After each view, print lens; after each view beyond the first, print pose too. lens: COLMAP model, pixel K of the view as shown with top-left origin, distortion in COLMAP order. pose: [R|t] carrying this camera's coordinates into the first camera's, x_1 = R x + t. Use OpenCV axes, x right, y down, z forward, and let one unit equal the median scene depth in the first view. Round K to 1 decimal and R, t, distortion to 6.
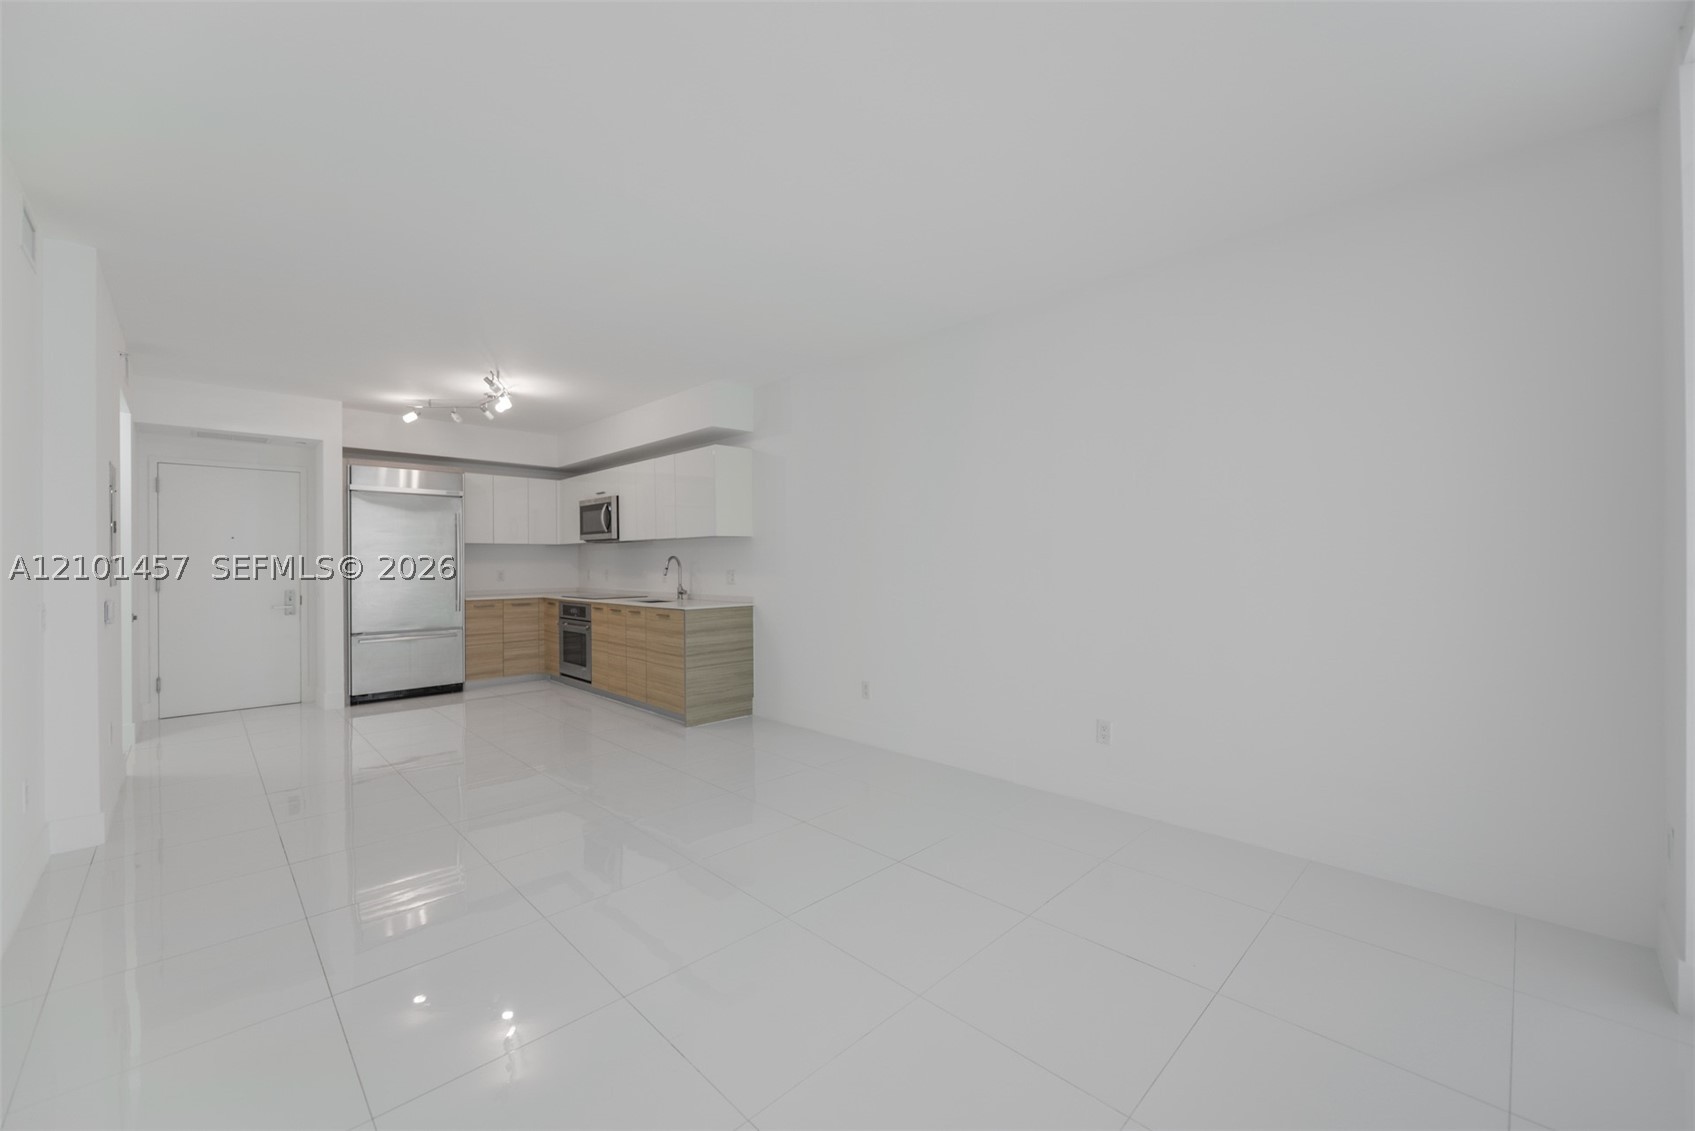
lens RADIAL K [[666.4, 0, 834.9], [0, 666.4, 562.6], [0, 0, 1]] dist [0.012515, 0.000216]
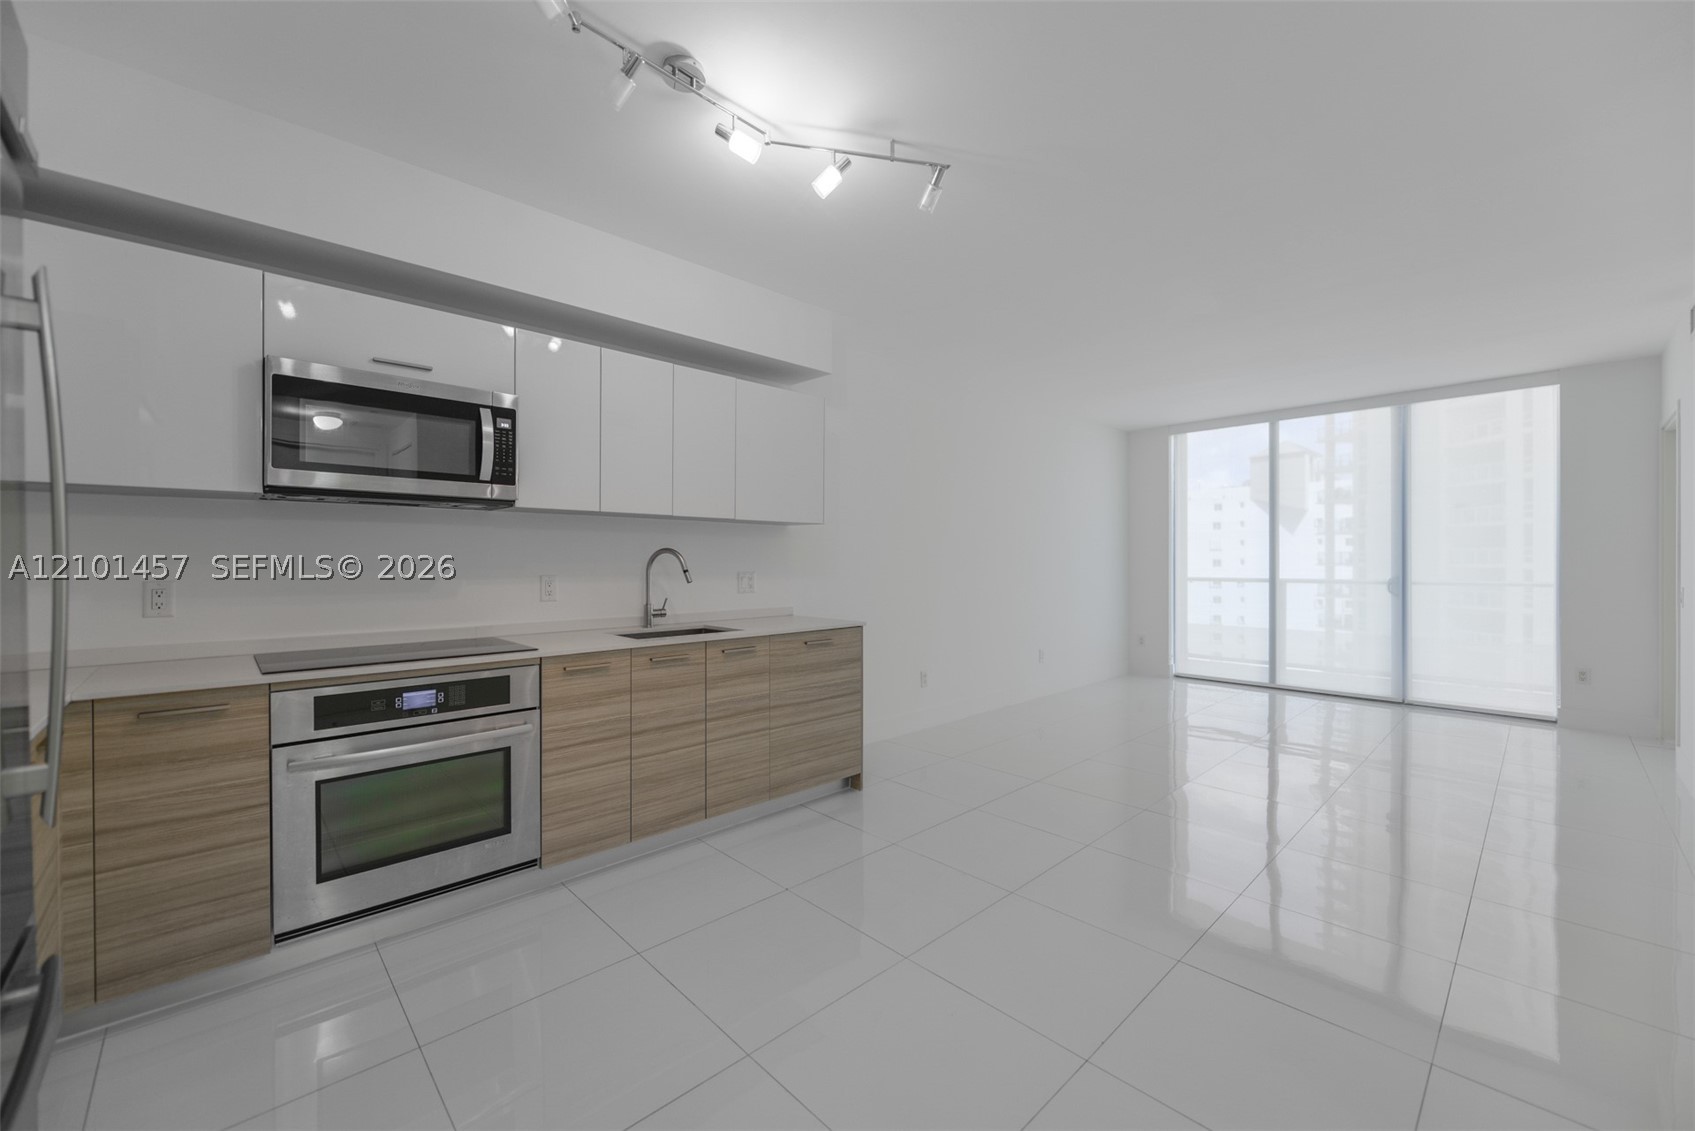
lens RADIAL K [[684.5, 0, 750.2], [0, 684.5, 563.7], [0, 0, 1]] dist [0.001350, 0.000024]
pose [[0.052471, 0.001445, 0.998621, -0.794758], [-0.001819, 0.999997, -0.001351, 0.003591], [-0.998621, -0.001745, 0.052473, 0.887112]]
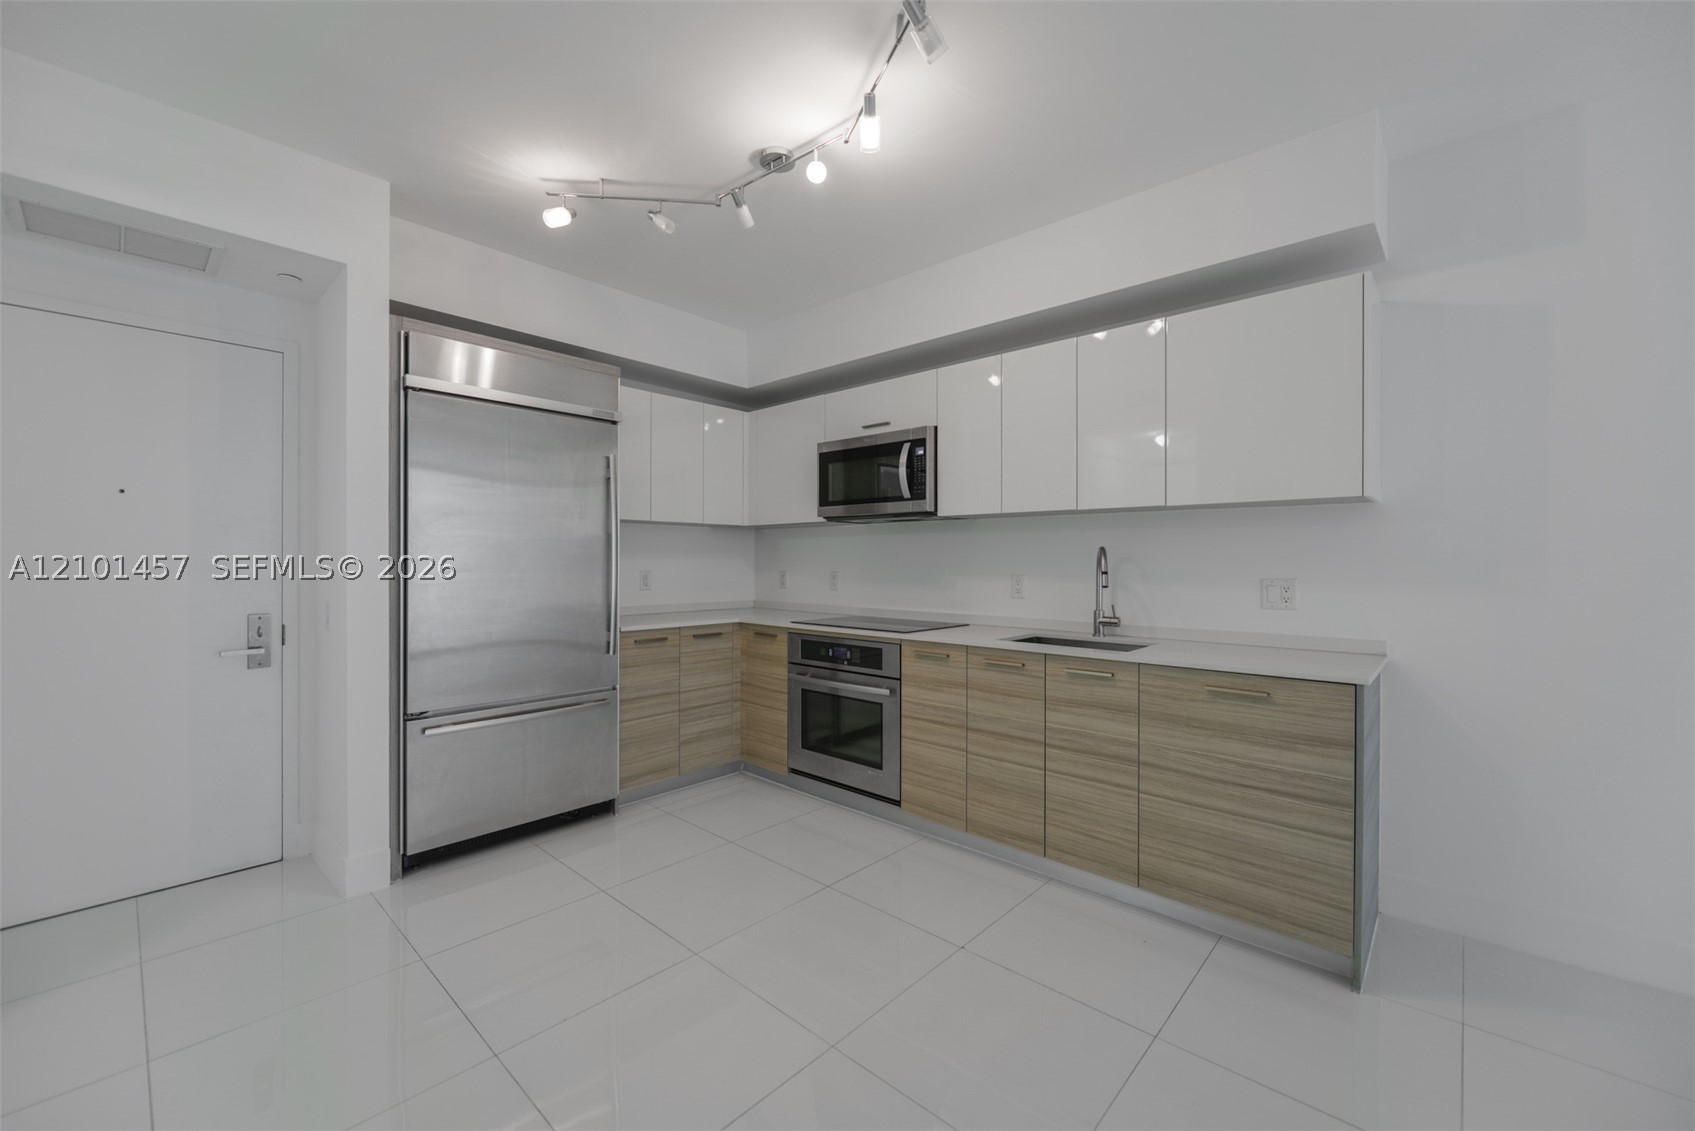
lens RADIAL K [[689.7, 0, 863.7], [0, 689.7, 561.4], [0, 0, 1]] dist [0.000913, 0.000003]
pose [[0.997424, 0.010250, 0.070996, -0.442580], [-0.010403, 0.999944, 0.001783, 0.001393], [-0.070974, -0.002517, 0.997475, 0.513751]]
